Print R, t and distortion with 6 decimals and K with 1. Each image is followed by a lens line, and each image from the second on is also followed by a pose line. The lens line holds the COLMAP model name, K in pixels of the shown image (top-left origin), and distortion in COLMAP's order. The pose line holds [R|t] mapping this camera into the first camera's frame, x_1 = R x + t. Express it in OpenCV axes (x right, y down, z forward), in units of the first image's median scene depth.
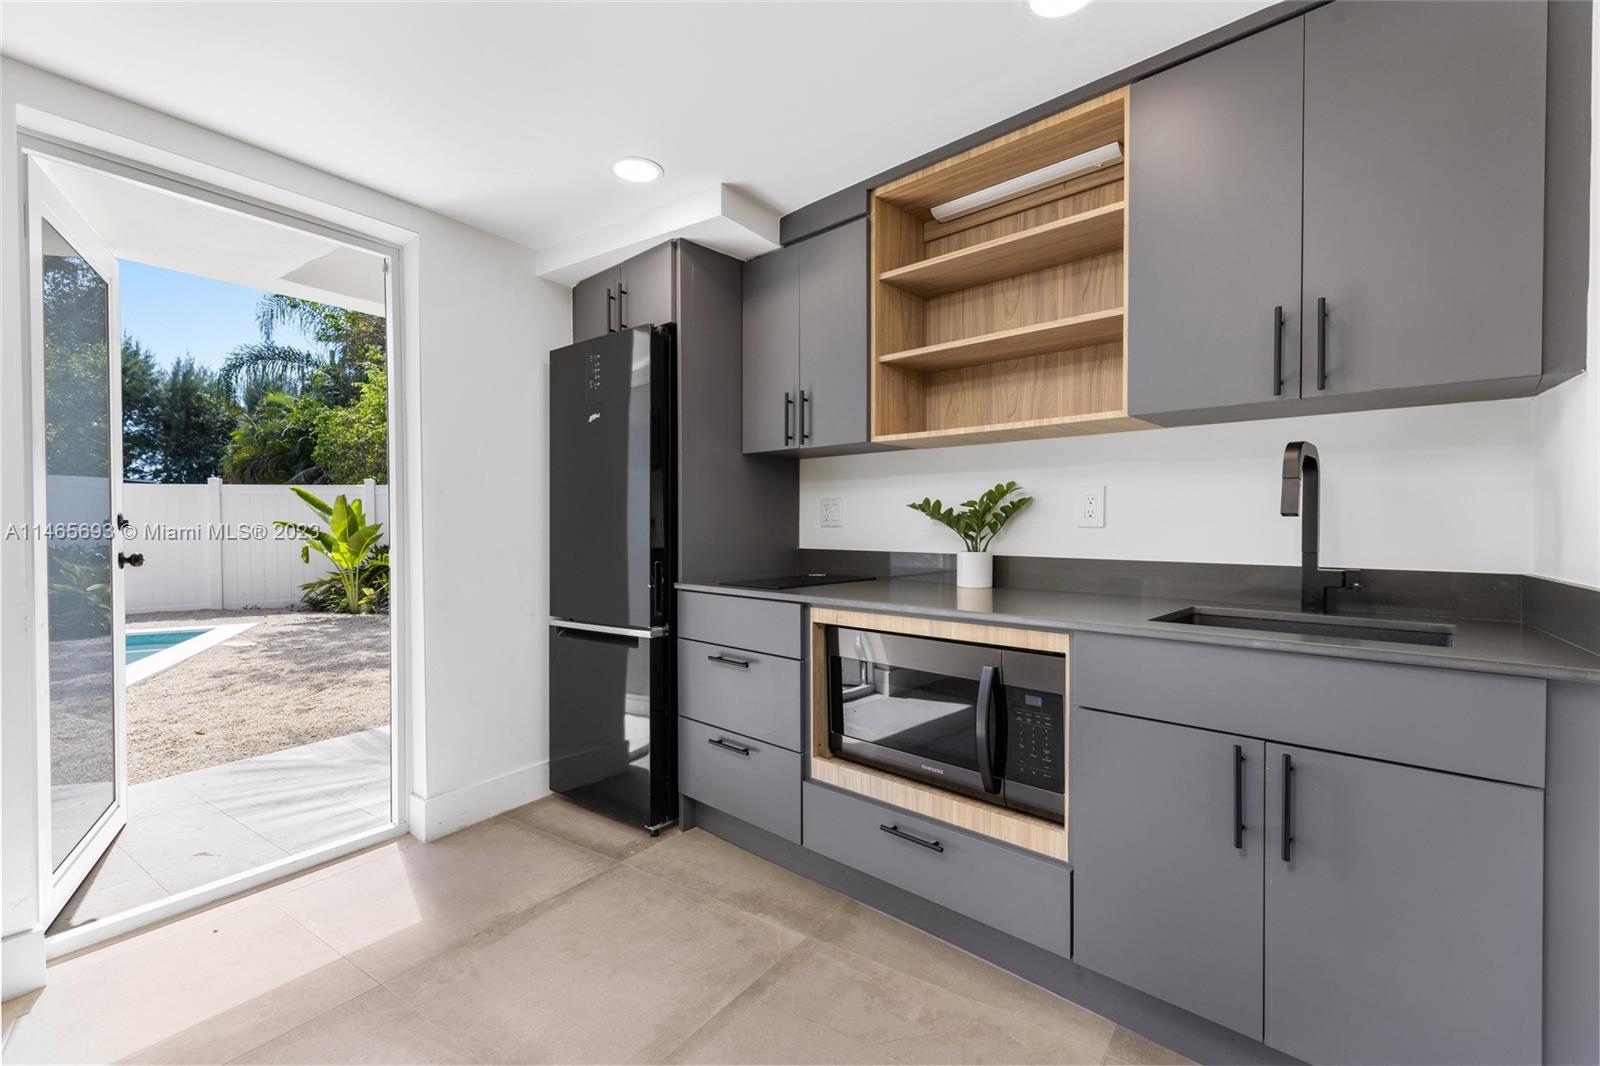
lens RADIAL K [[714.1, 0, 800.0], [0, 714.1, 533.0], [0, 0, 1]] dist [0.004060, -0.000361]
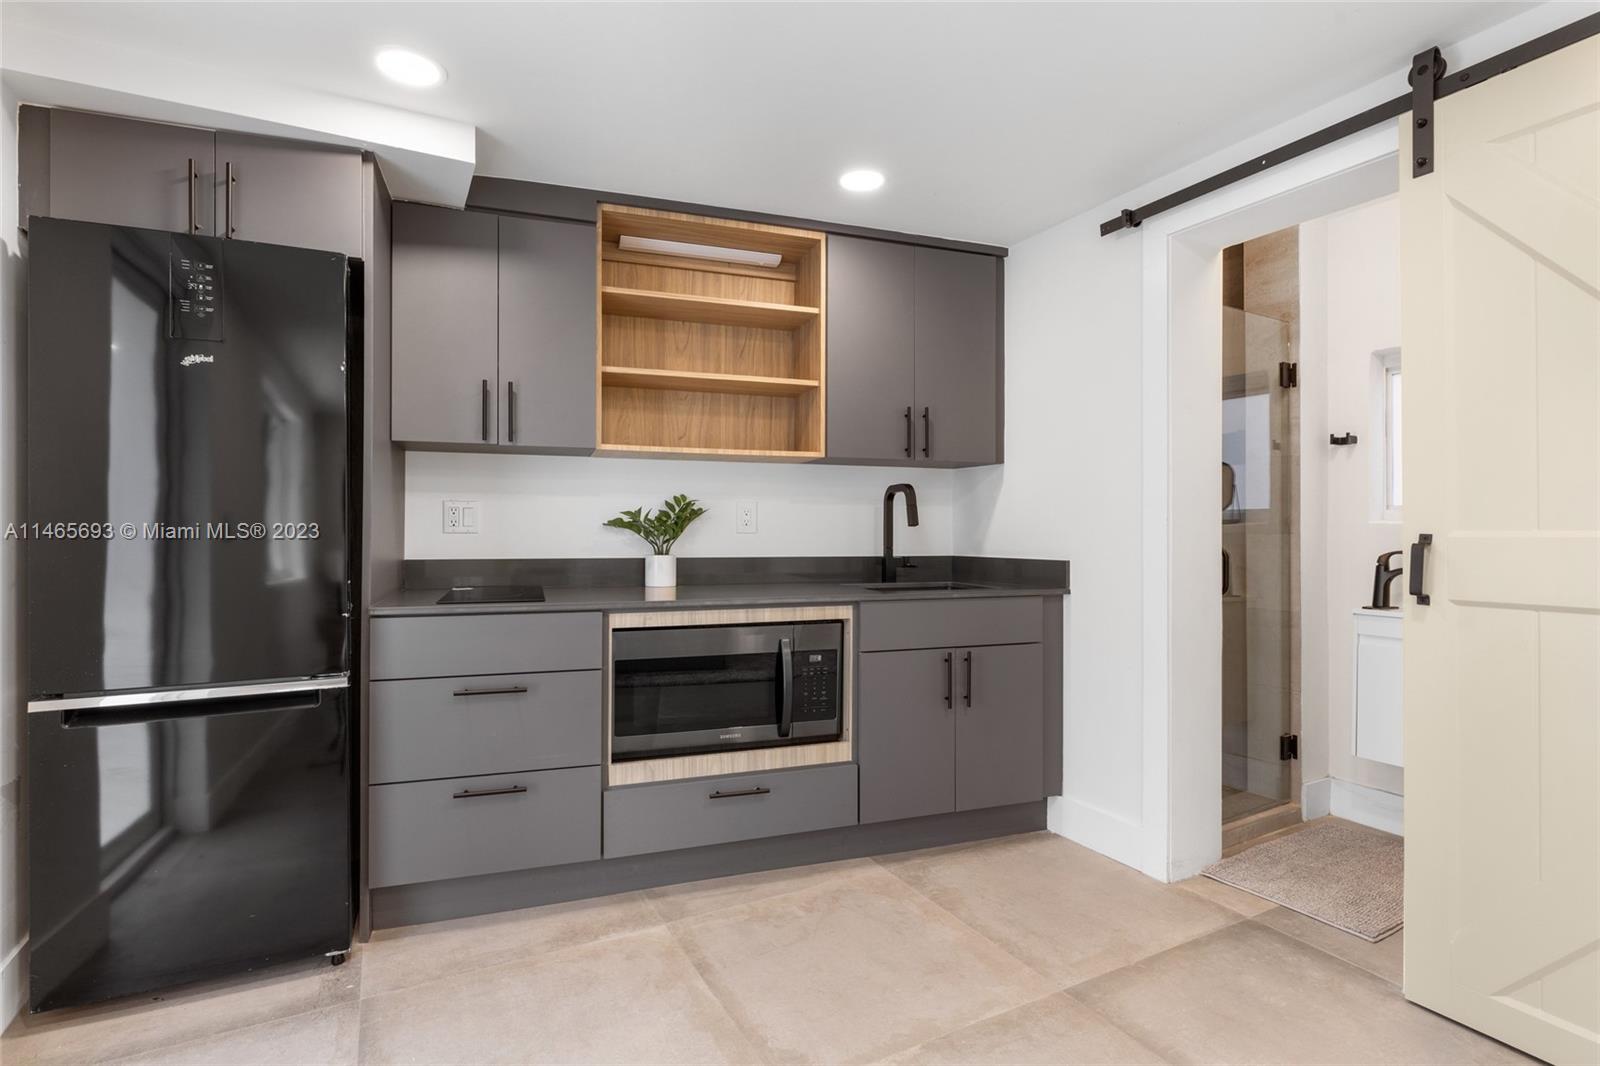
lens RADIAL K [[781.6, 0, 797.3], [0, 781.6, 526.2], [0, 0, 1]] dist [-0.004417, -0.000024]
pose [[0.454841, 0.006689, 0.890548, -0.831304], [0.008895, 0.999888, -0.012054, -0.002344], [-0.890528, 0.013404, 0.454730, 0.271692]]
